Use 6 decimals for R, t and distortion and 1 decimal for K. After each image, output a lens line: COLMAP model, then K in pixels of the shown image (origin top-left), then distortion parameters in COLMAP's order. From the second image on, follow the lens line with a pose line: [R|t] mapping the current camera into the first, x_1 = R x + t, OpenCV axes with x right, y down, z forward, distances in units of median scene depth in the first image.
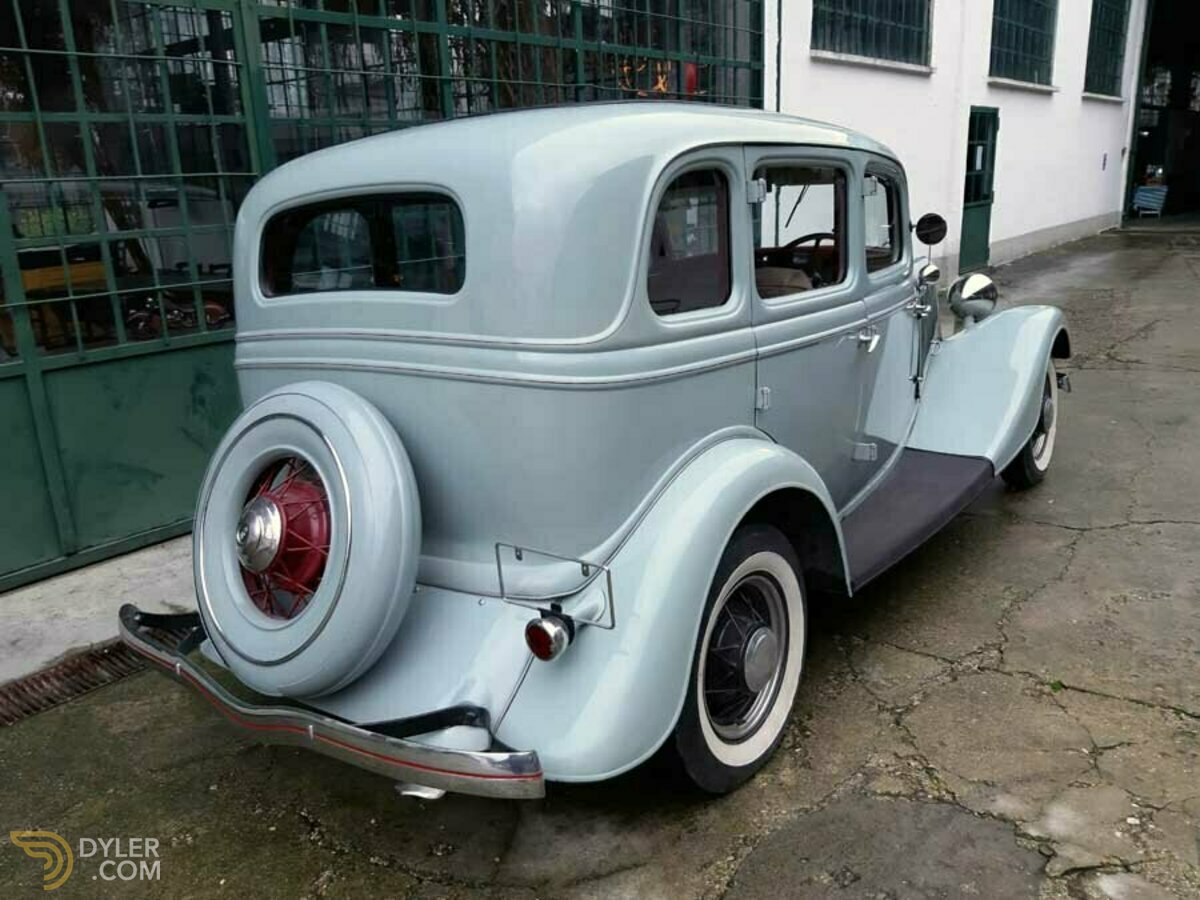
lens RADIAL K [[962.5, 0, 600.0], [0, 962.5, 450.0], [0, 0, 1]] dist [0.028489, -0.090042]
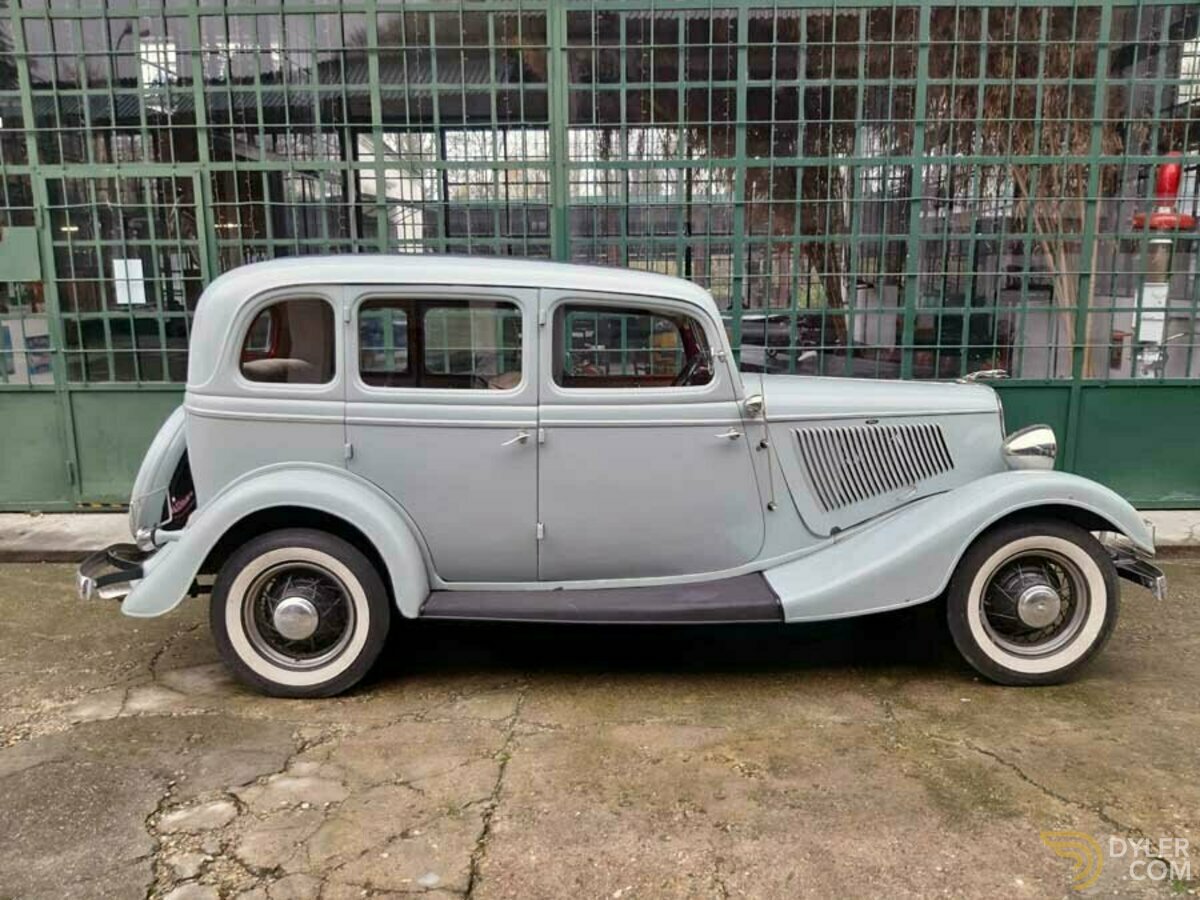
lens RADIAL K [[966.1, 0, 608.4], [0, 966.1, 424.1], [0, 0, 1]] dist [0.045803, -0.093364]
pose [[0.620495, 0.156491, -0.768438, 1.611674], [-0.231544, 0.972761, 0.011135, -0.209796], [0.749249, 0.171018, 0.639828, 0.346700]]
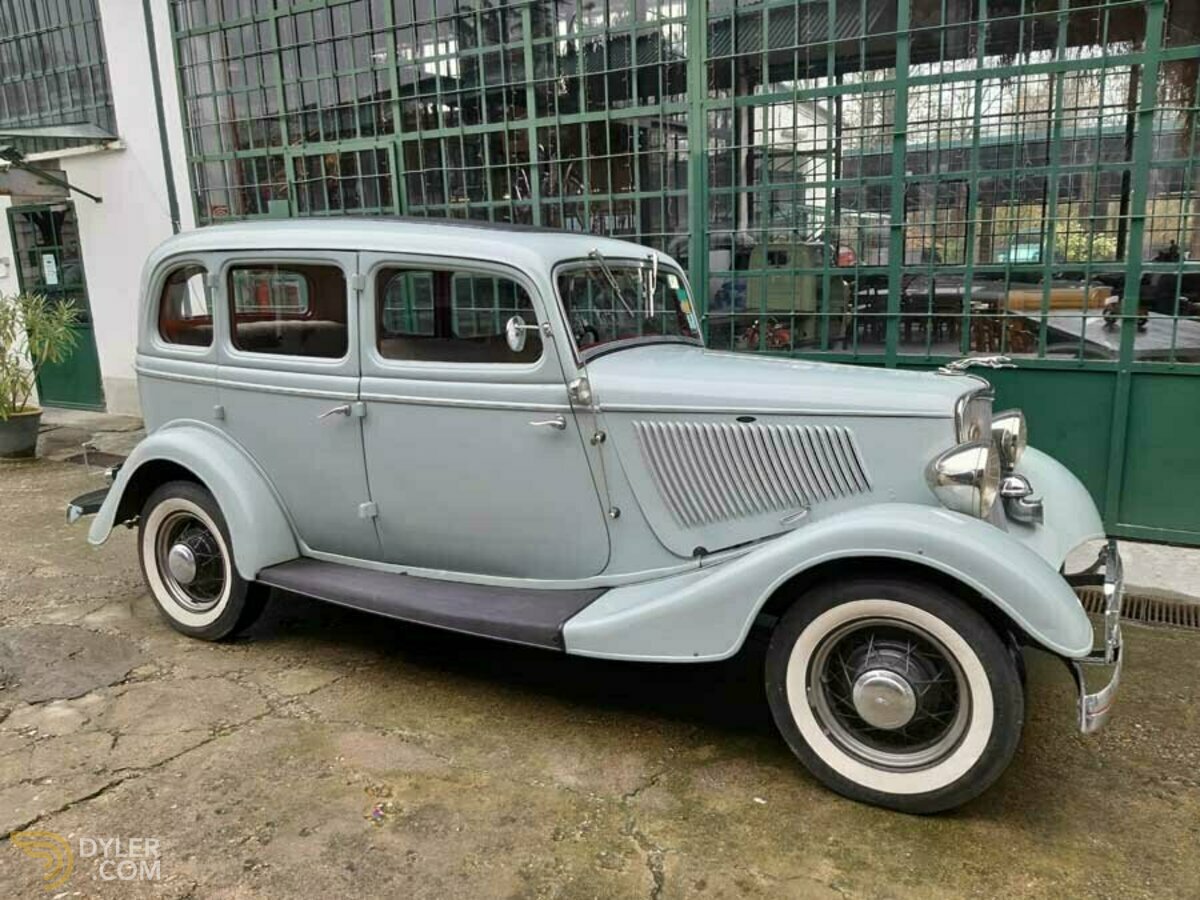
lens RADIAL K [[966.1, 0, 608.4], [0, 966.1, 424.1], [0, 0, 1]] dist [0.045803, -0.093364]
pose [[0.150792, 0.222162, -0.963279, 1.824468], [-0.244615, 0.952504, 0.181385, -0.483912], [0.957823, 0.208281, 0.197974, 1.331056]]
